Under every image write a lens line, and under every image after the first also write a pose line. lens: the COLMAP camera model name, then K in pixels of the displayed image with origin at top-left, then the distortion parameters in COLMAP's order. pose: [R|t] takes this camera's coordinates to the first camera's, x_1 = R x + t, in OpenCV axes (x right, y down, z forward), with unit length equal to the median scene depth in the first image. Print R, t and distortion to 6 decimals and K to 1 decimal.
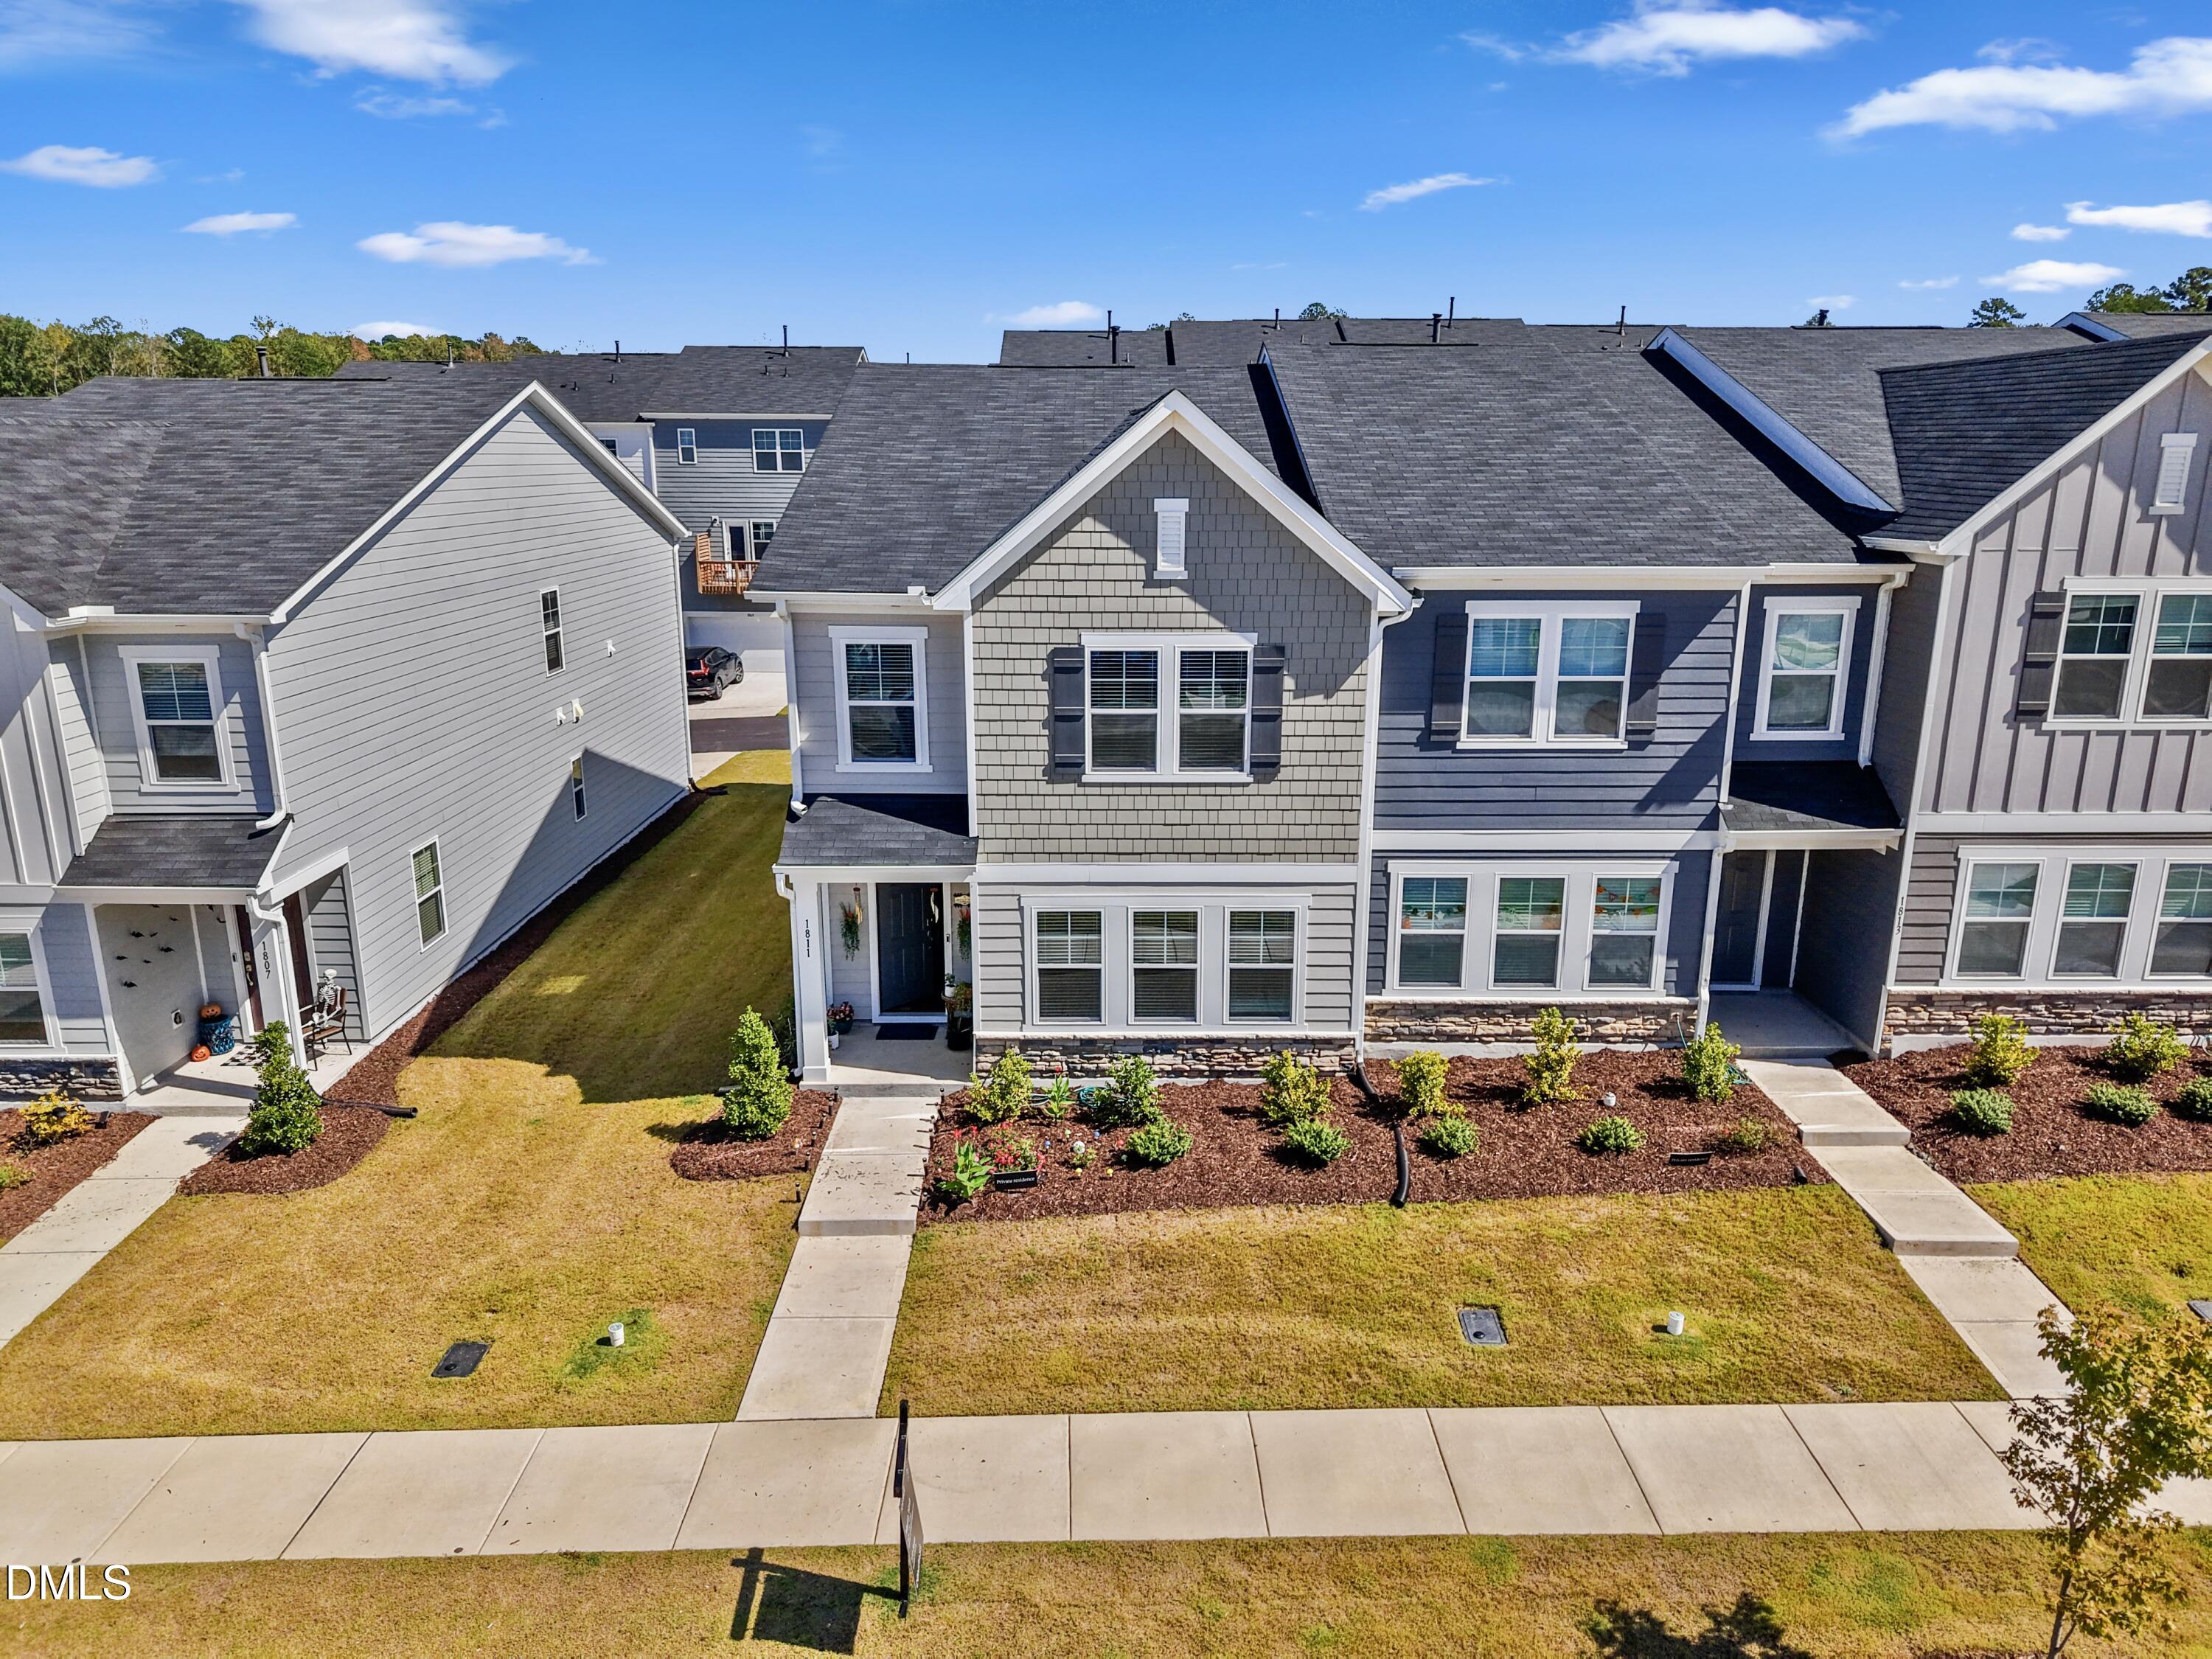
lens RADIAL K [[1487.9, 0, 1103.6], [0, 1487.9, 829.2], [0, 0, 1]] dist [0.007606, -0.002608]
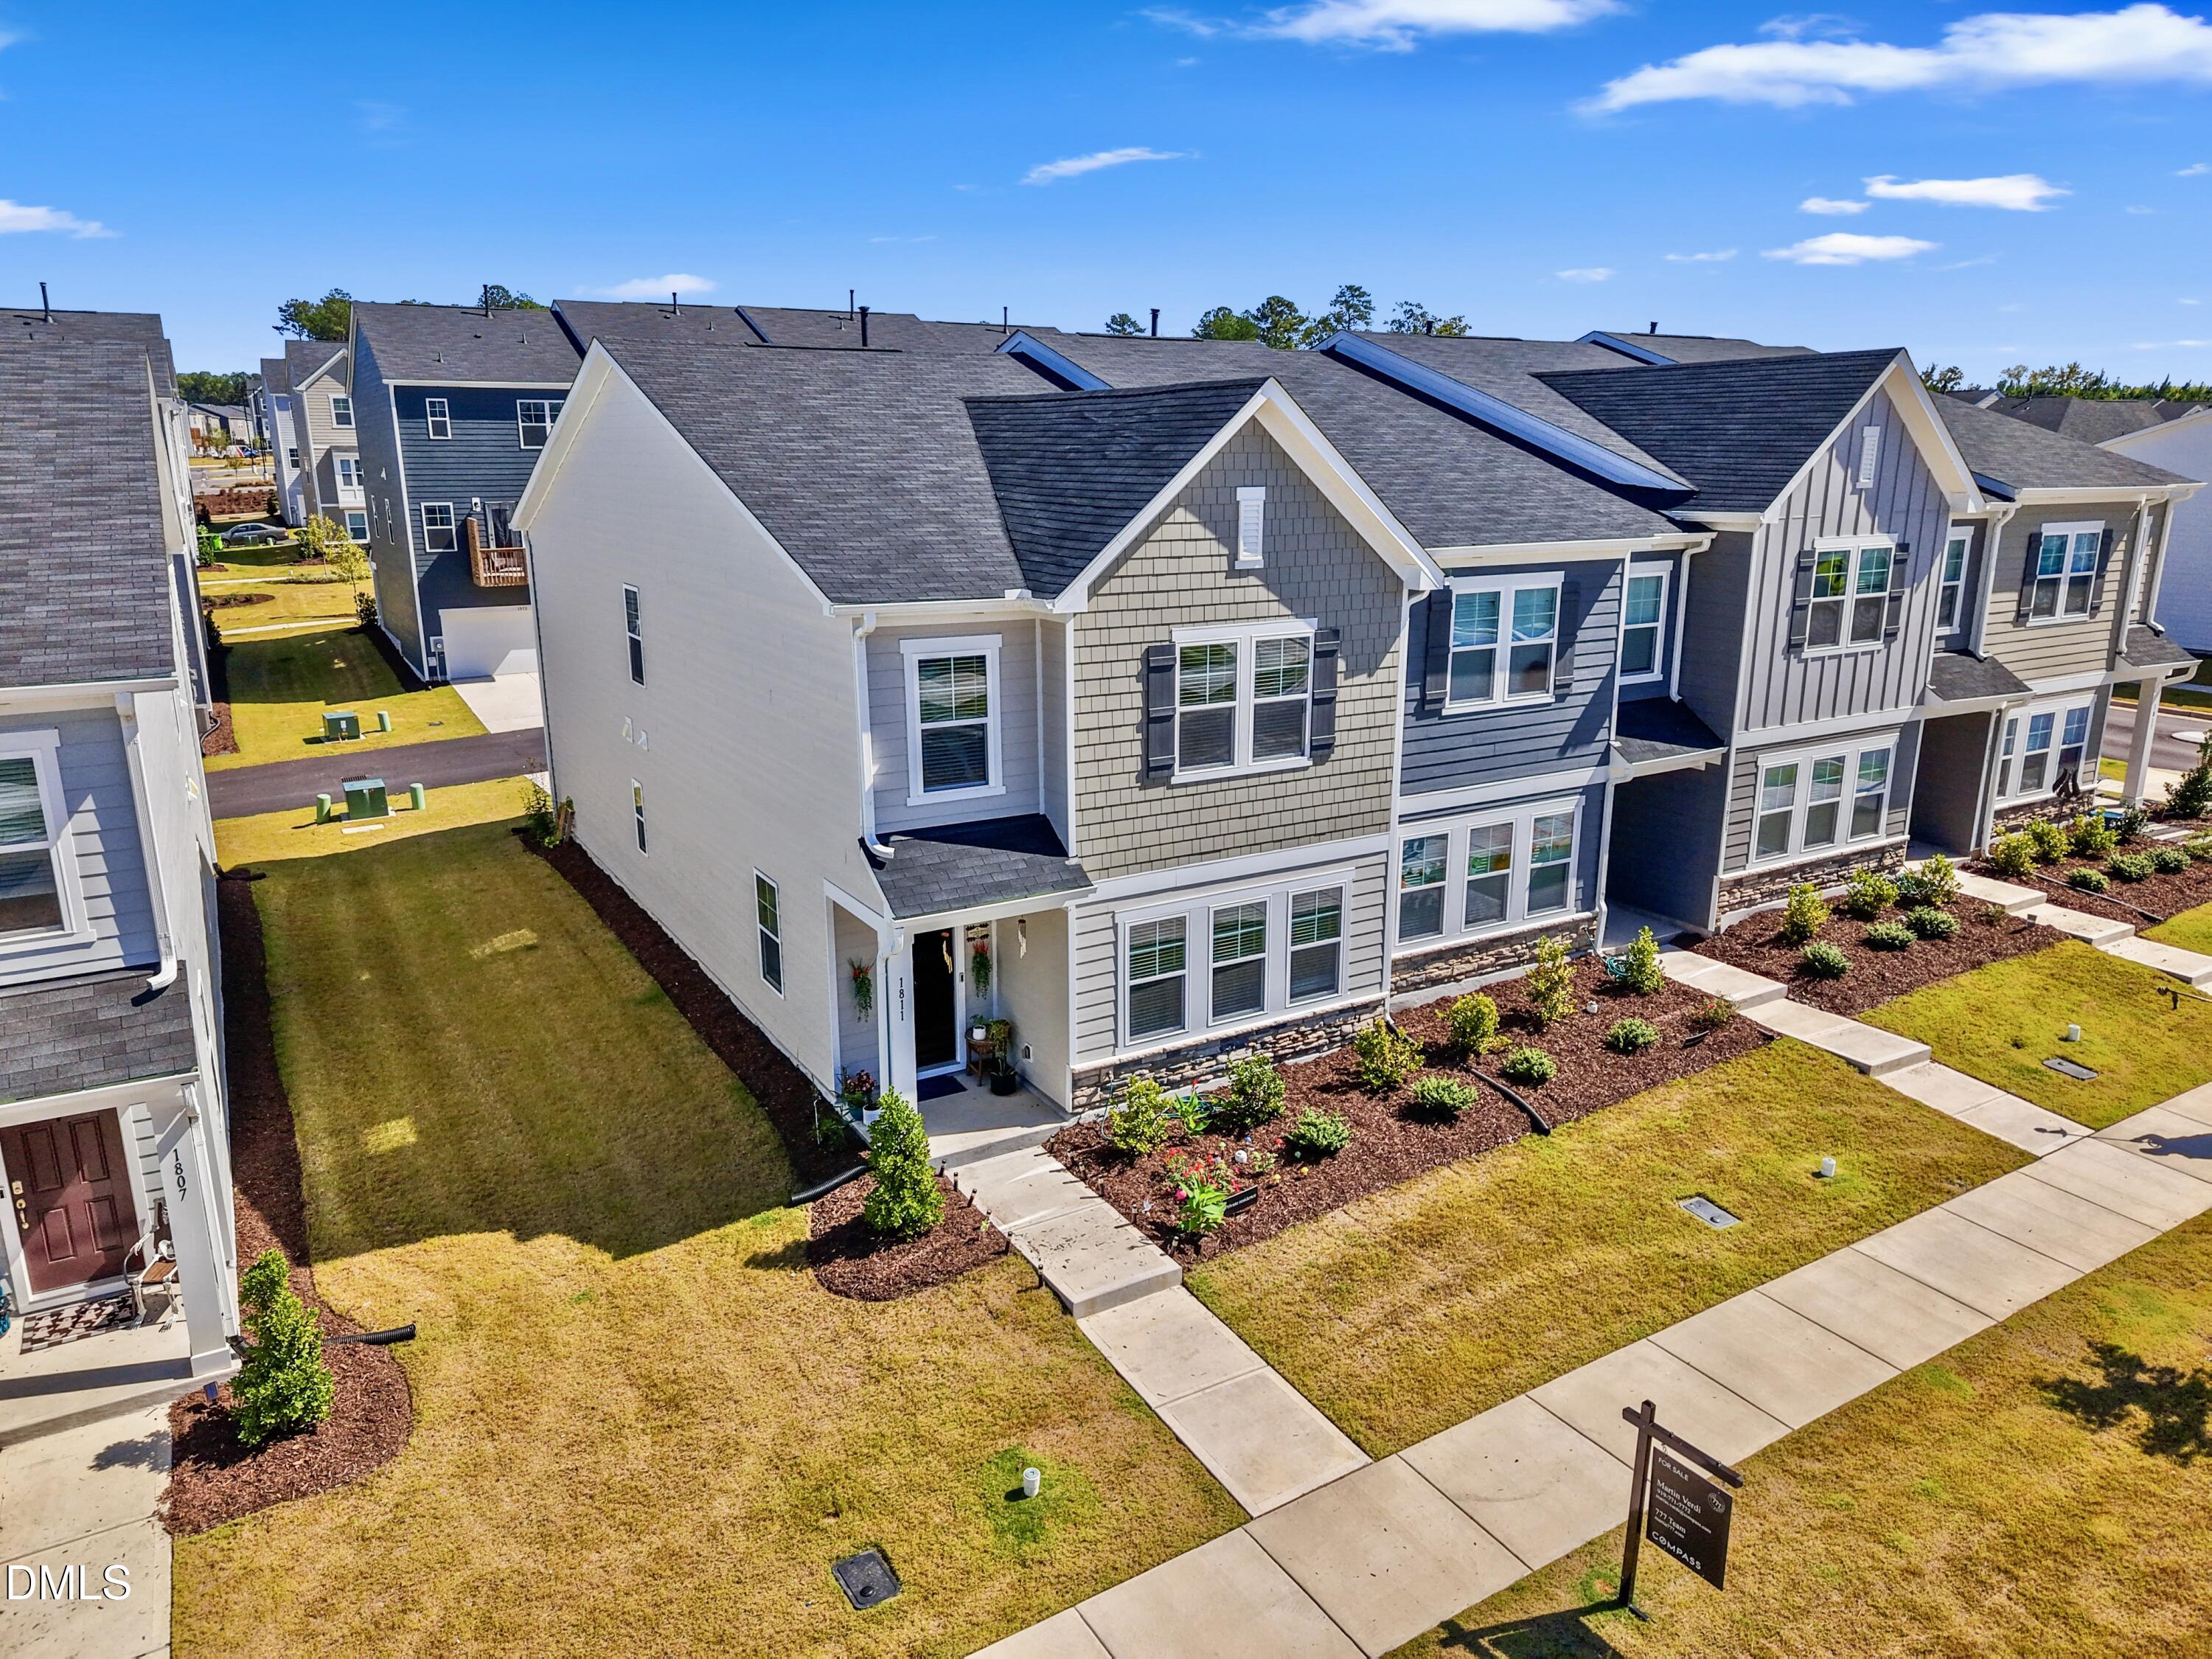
lens RADIAL K [[1487.9, 0, 1104.0], [0, 1487.9, 832.6], [0, 0, 1]] dist [0.007606, -0.002608]
pose [[0.860165, -0.129462, 0.493312, -0.527613], [0.126894, 0.991155, 0.038855, -0.043367], [-0.493979, 0.029176, 0.868984, 0.186433]]
